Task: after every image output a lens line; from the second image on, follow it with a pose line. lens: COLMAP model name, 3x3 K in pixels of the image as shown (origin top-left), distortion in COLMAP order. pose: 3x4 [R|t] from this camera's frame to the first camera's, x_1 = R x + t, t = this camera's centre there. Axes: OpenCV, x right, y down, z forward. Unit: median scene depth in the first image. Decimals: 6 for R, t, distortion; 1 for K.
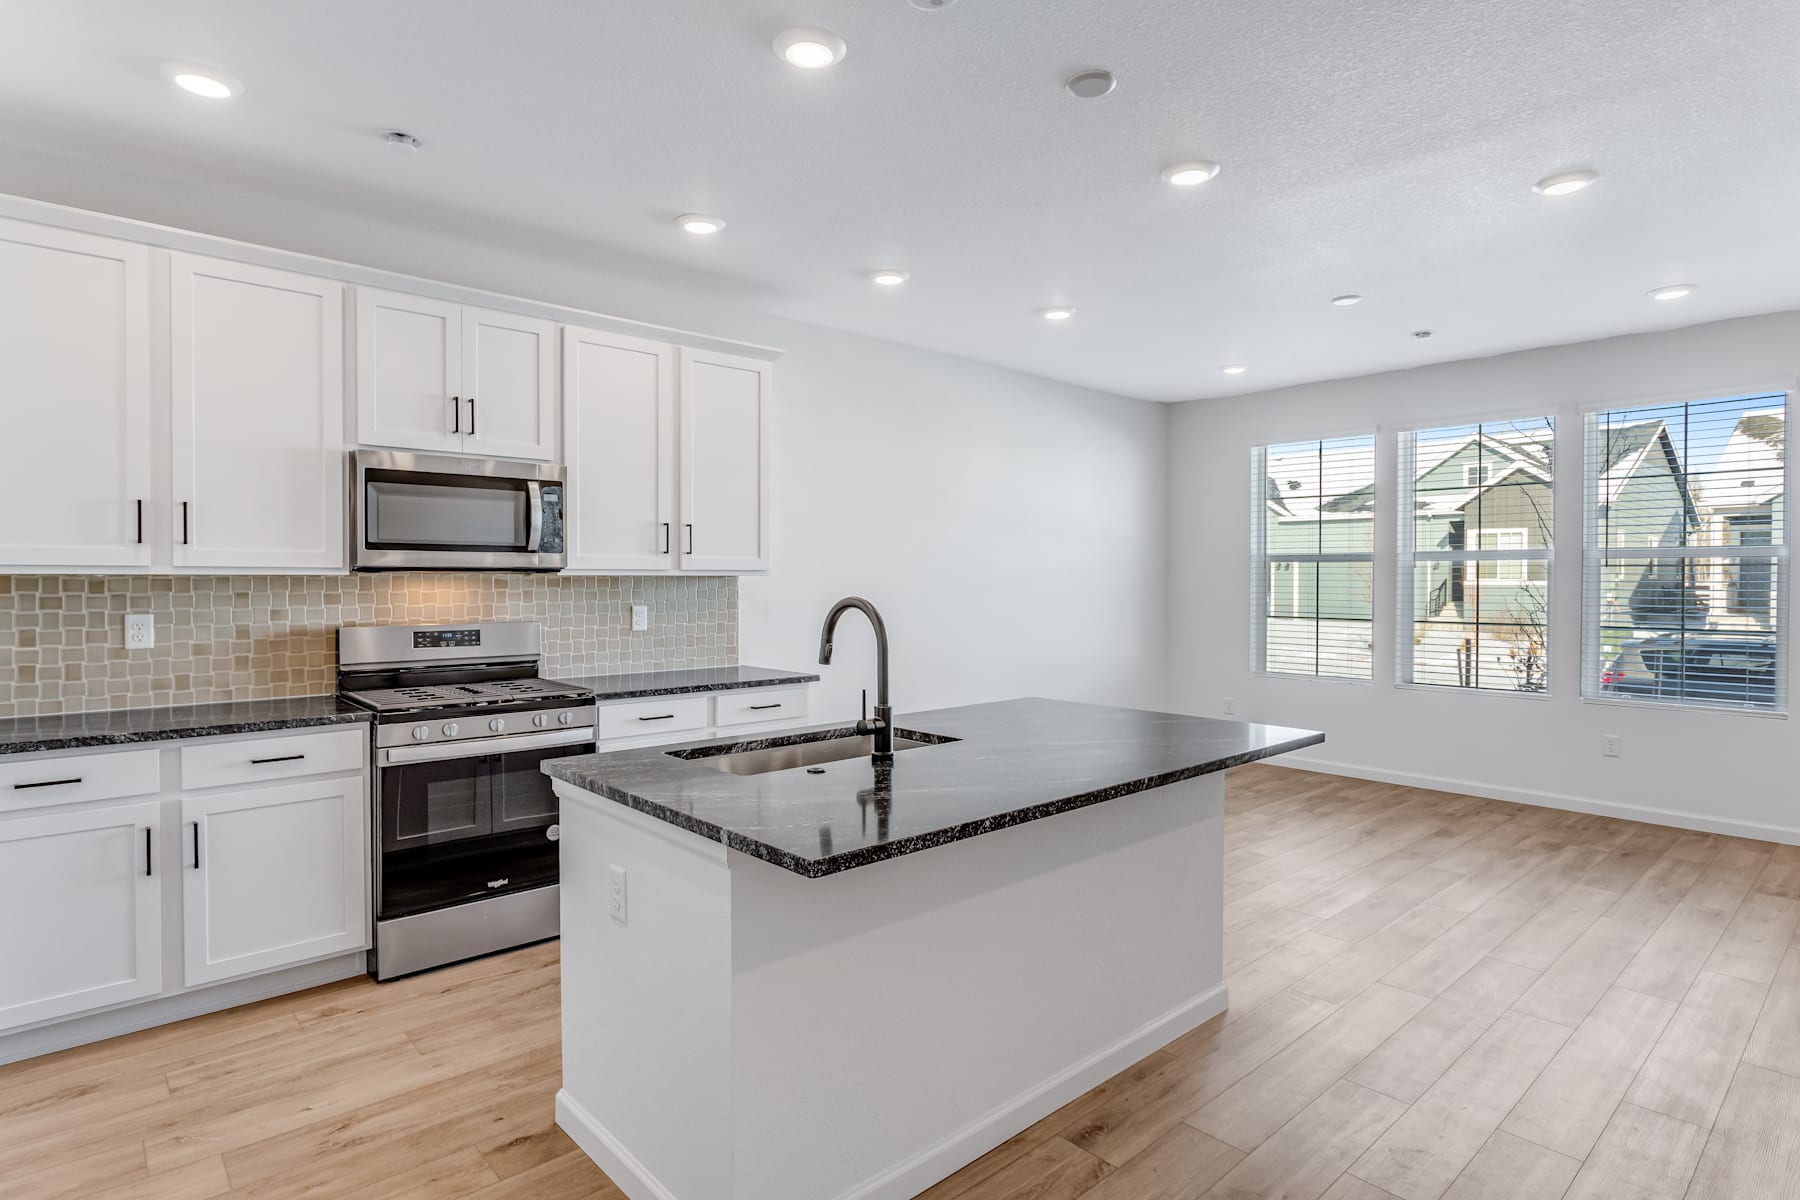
lens RADIAL K [[939.4, 0, 914.4], [0, 939.4, 594.1], [0, 0, 1]] dist [-0.003021, 0.000862]
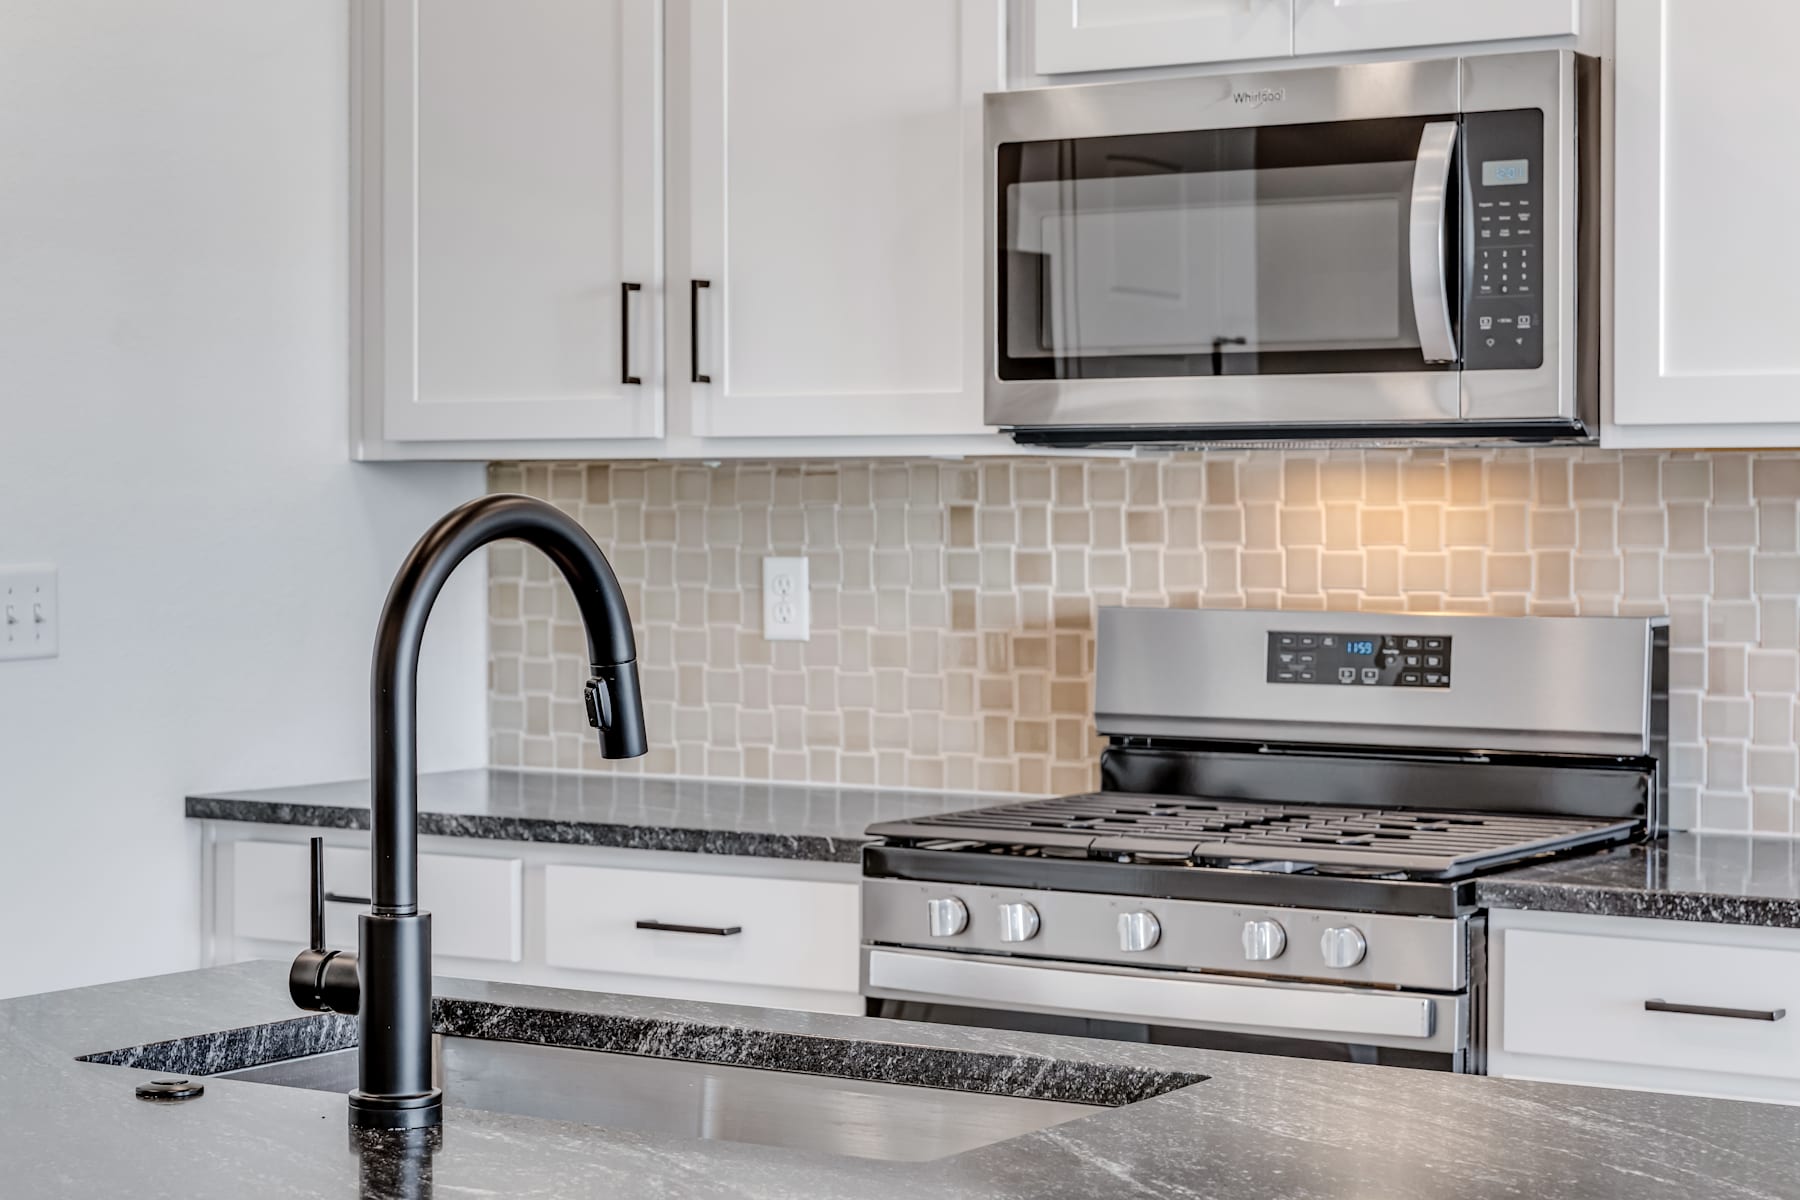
lens RADIAL K [[3500.8, 0, 961.4], [0, 3500.8, 599.4], [0, 0, 1]] dist [-0.010805, -0.004579]
pose [[0.254863, 0.022140, -0.966724, 0.650955], [-0.018100, 0.999672, 0.018122, 0.010378], [0.966808, 0.012879, 0.255180, 0.644545]]
